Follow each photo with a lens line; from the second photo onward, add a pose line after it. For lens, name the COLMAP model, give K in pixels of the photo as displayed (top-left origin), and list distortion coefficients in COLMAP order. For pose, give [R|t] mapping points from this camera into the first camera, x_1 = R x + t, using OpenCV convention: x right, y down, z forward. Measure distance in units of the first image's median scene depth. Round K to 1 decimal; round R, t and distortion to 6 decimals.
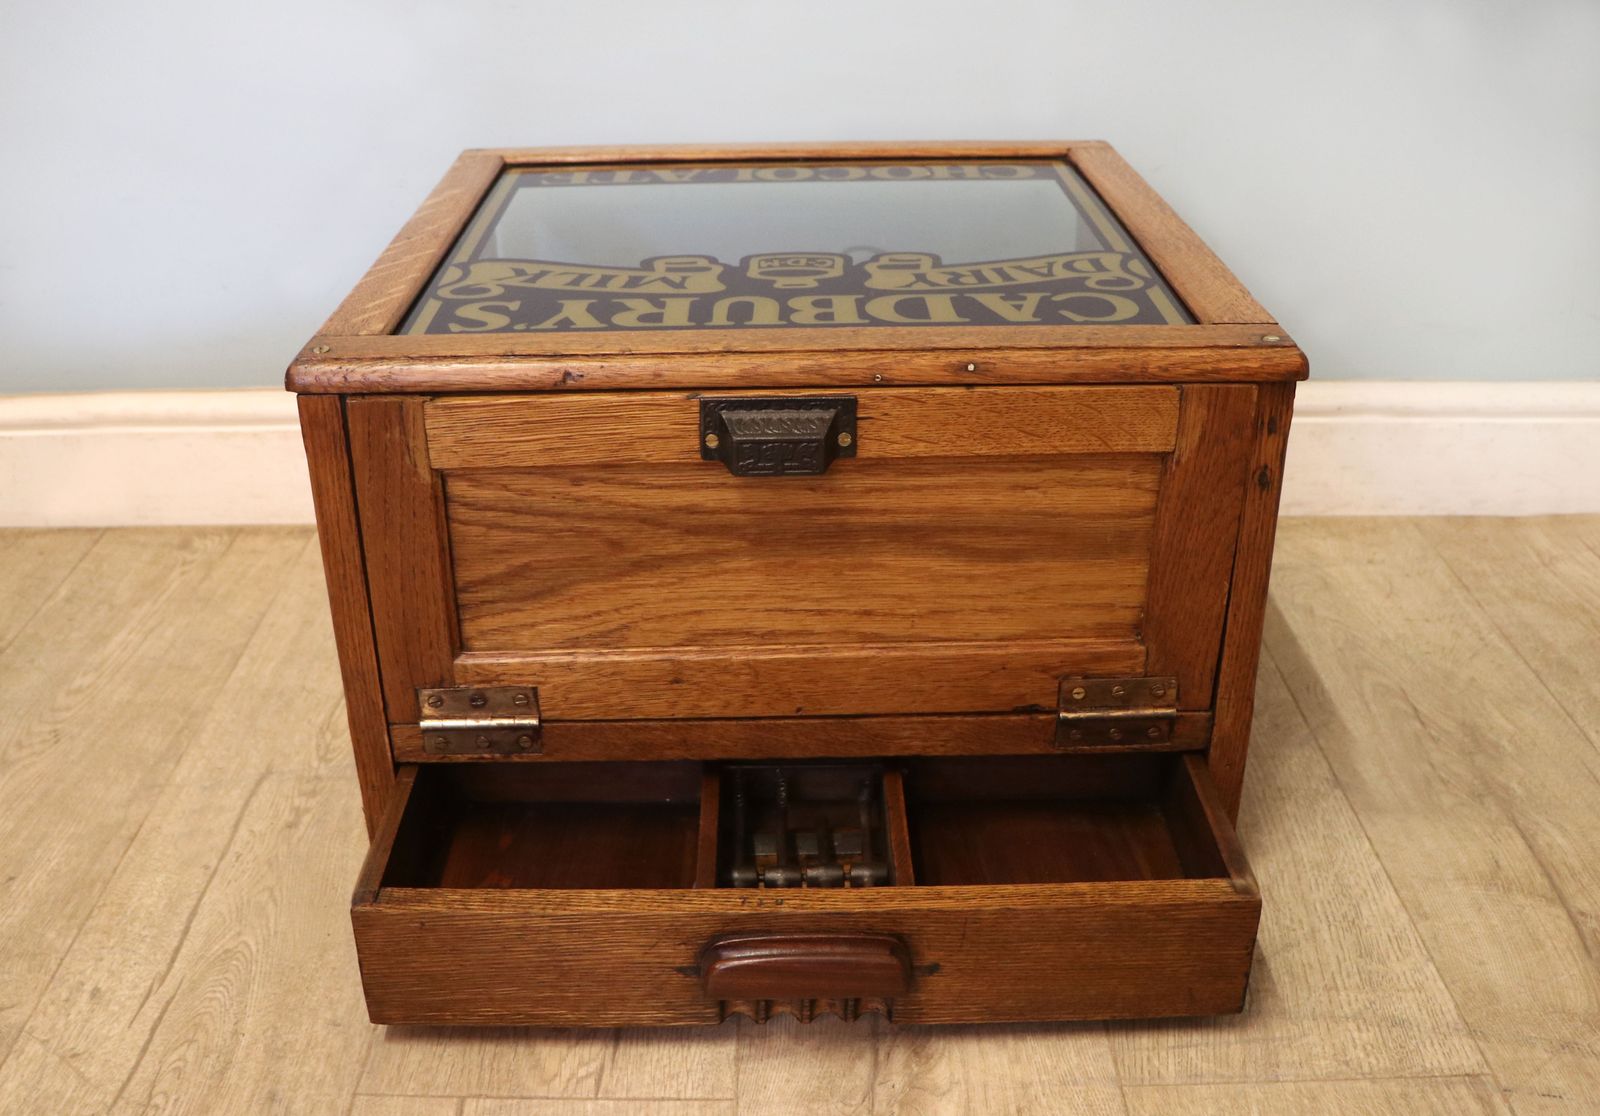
lens RADIAL K [[1596.4, 0, 770.7], [0, 1596.4, 584.1], [0, 0, 1]] dist [-0.178831, 0.154205]
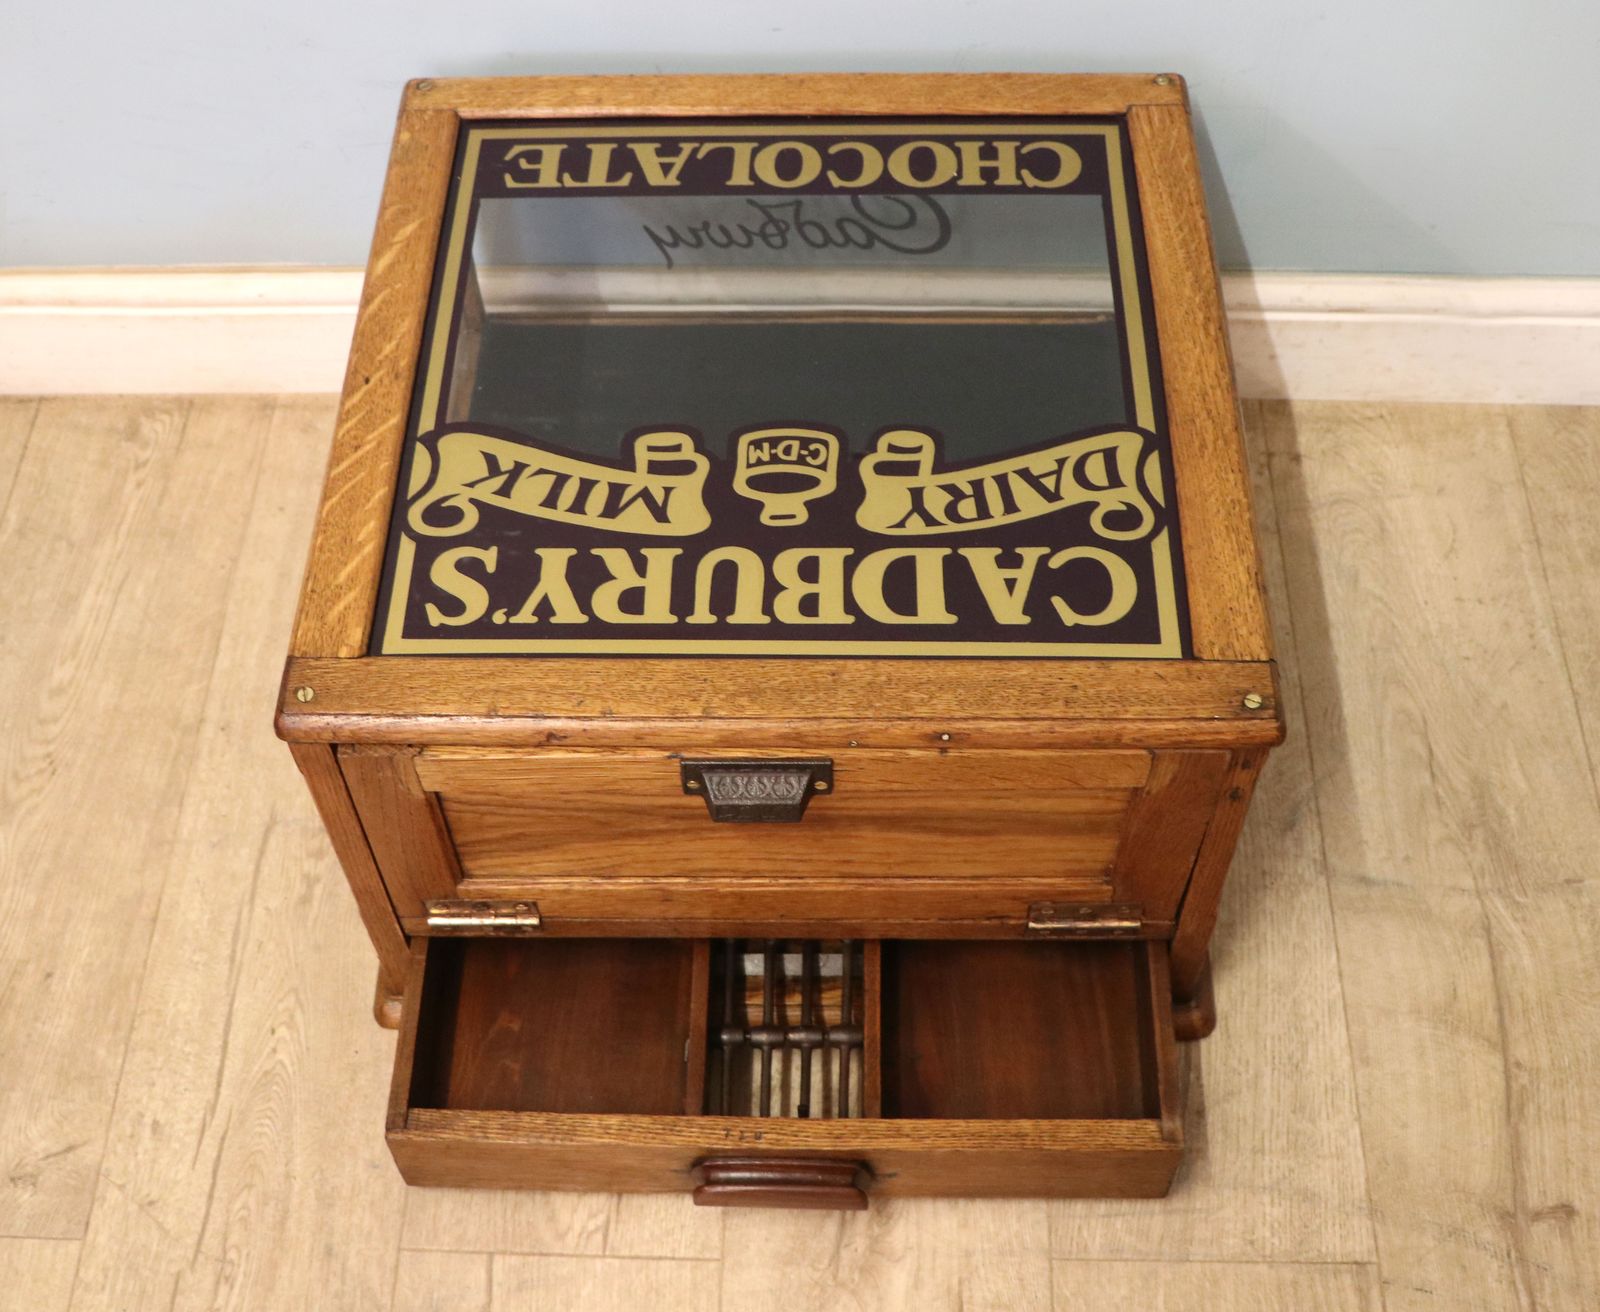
lens RADIAL K [[1997.9, 0, 767.8], [0, 1997.9, 655.1], [0, 0, 1]] dist [-0.144436, 0.207608]
pose [[0.999543, 0.015220, -0.026125, 0.040893], [-0.001680, 0.890691, 0.454606, -0.696235], [0.030188, -0.454354, 0.890309, -0.108178]]
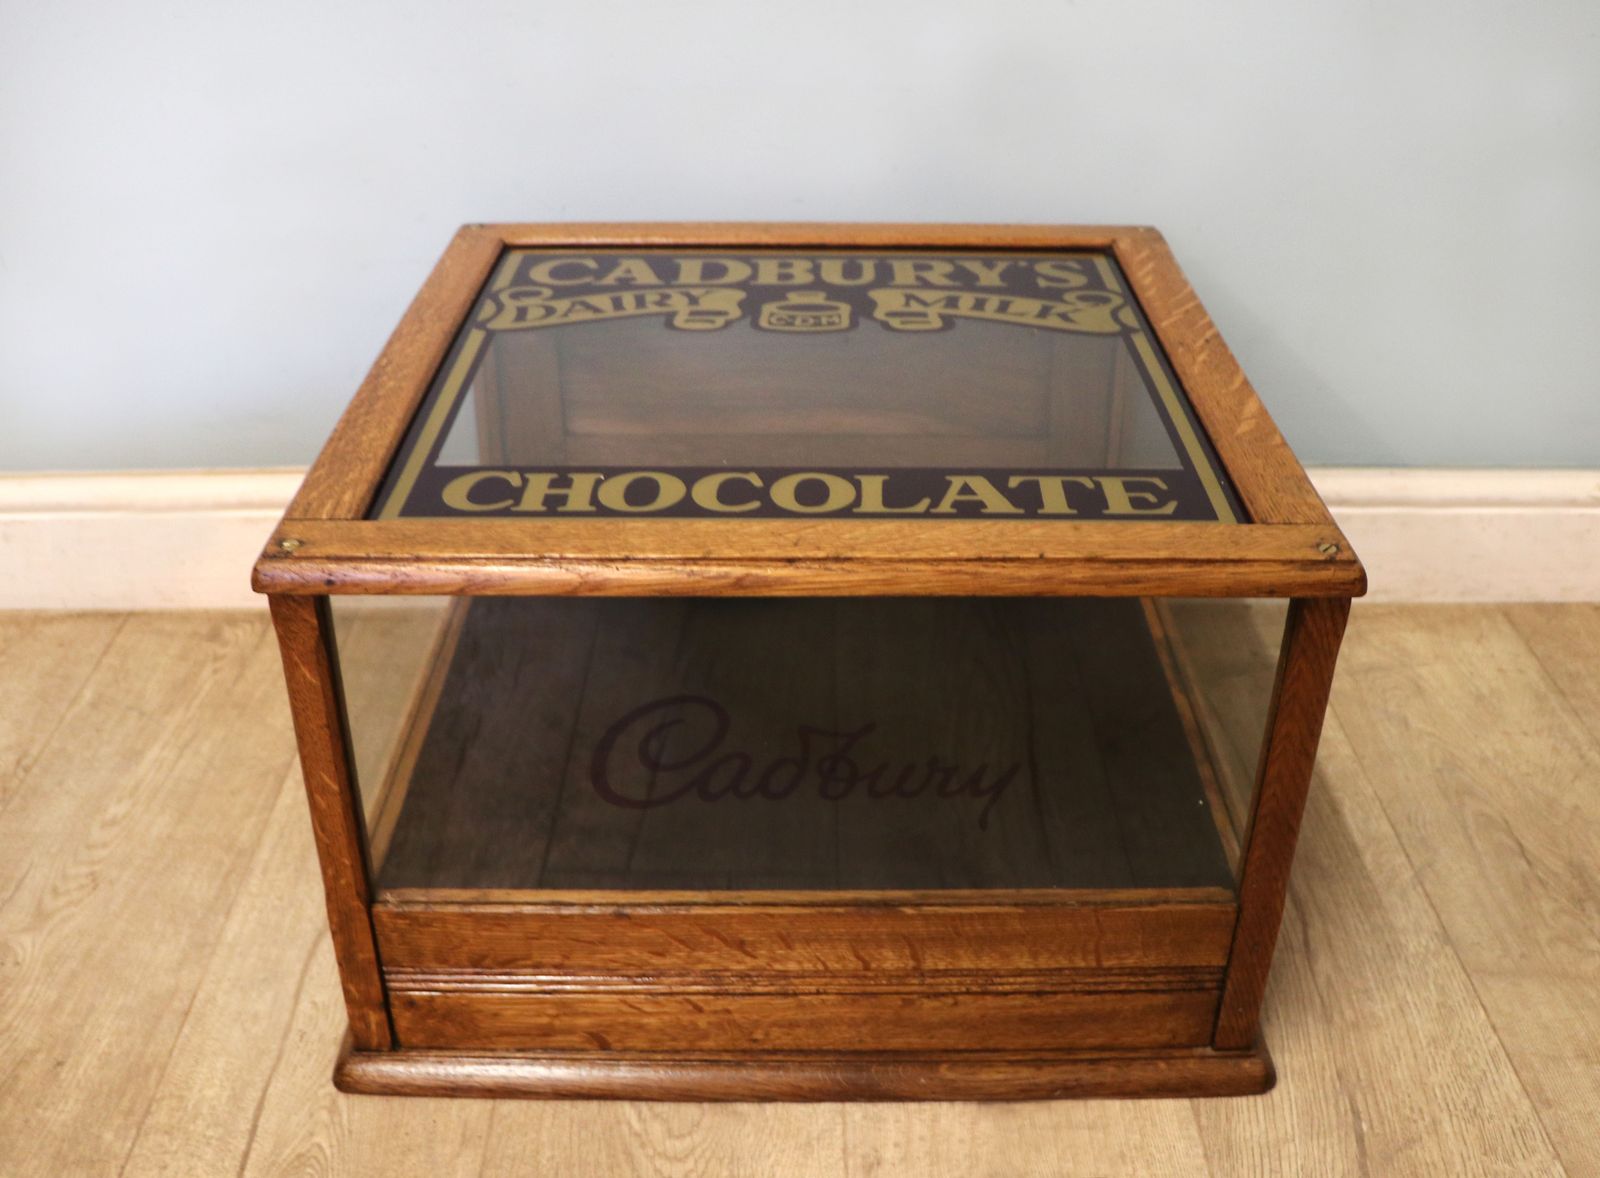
lens RADIAL K [[1685.9, 0, 811.0], [0, 1685.9, 611.3], [0, 0, 1]] dist [-0.166531, 0.016062]
pose [[-0.999970, 0.005802, 0.005136, 0.008246], [0.007455, 0.539659, 0.841851, -1.138326], [0.002113, 0.841864, -0.539686, 1.943748]]
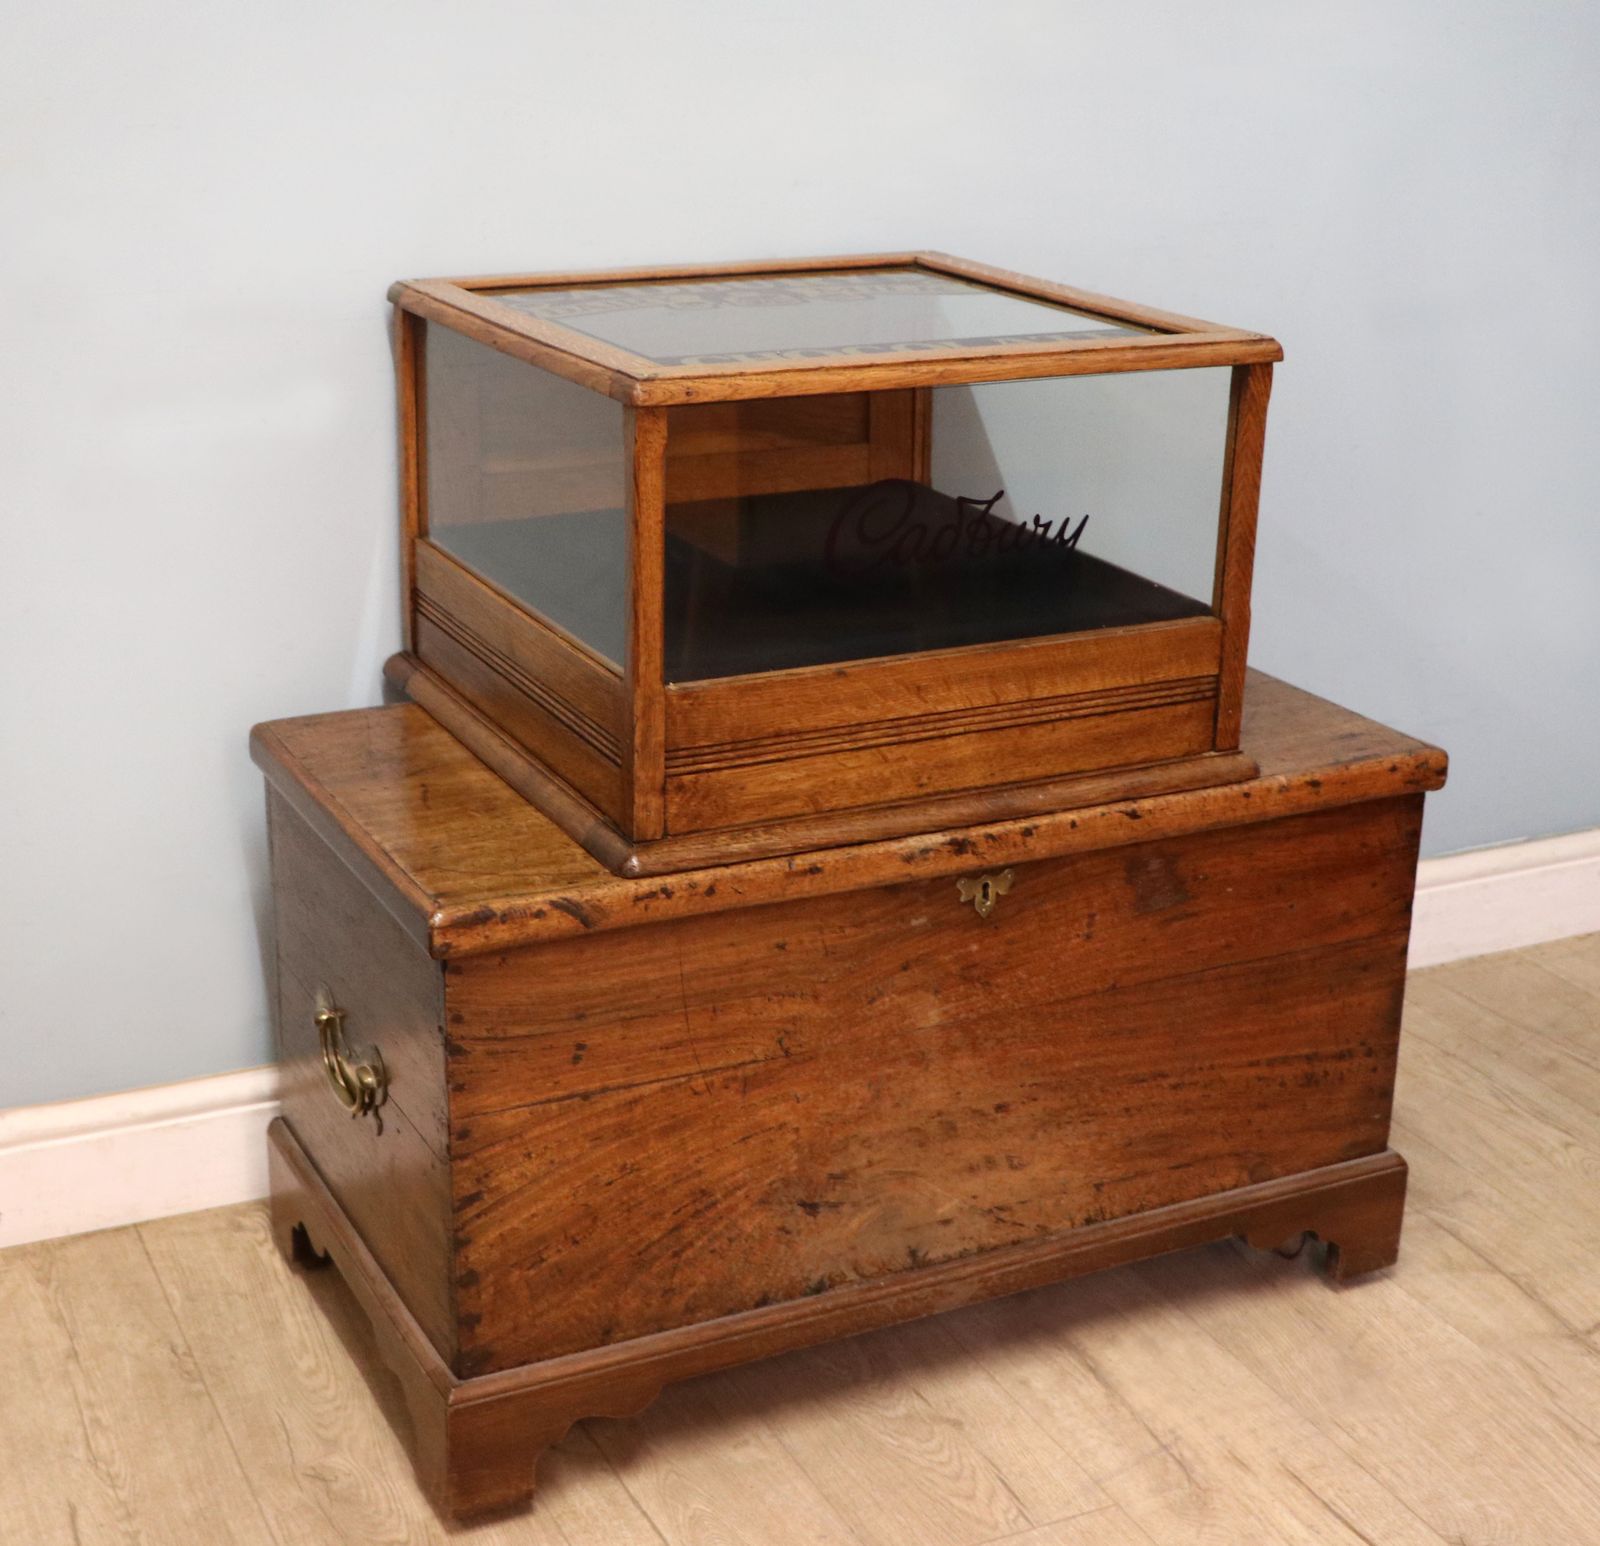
lens RADIAL K [[2585.4, 0, 800.0], [0, 2585.4, 773.0], [0, 0, 1]] dist [-0.144212, 0.029880]
pose [[-0.894793, 0.141207, -0.423564, 1.064396], [-0.208129, 0.707374, 0.675503, -1.529740], [0.395004, 0.692591, -0.603564, 2.859296]]
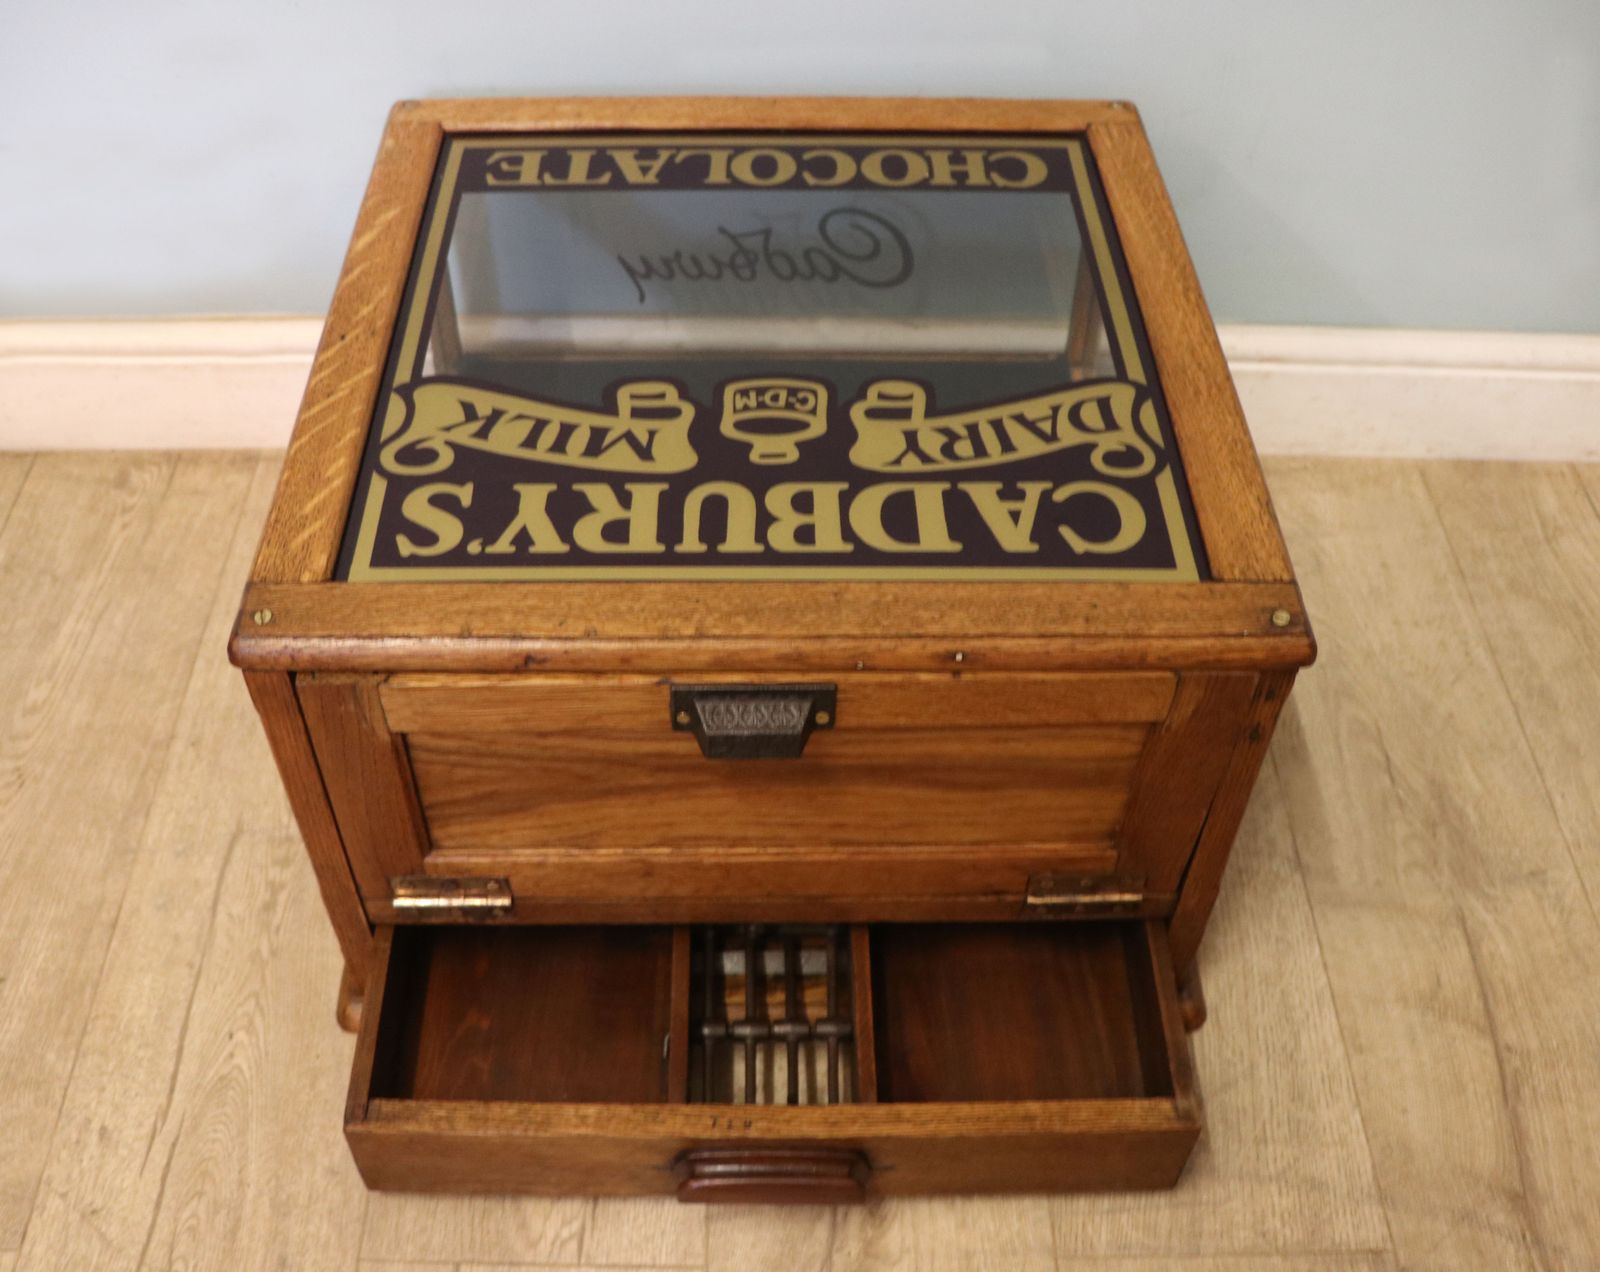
lens RADIAL K [[1641.6, 0, 763.6], [0, 1641.6, 659.6], [0, 0, 1]] dist [-0.185137, 0.164714]
pose [[0.999765, 0.010873, 0.018739, -0.006973], [-0.016674, 0.938405, 0.345134, -0.426017], [-0.013832, -0.345366, 0.938366, 0.082596]]
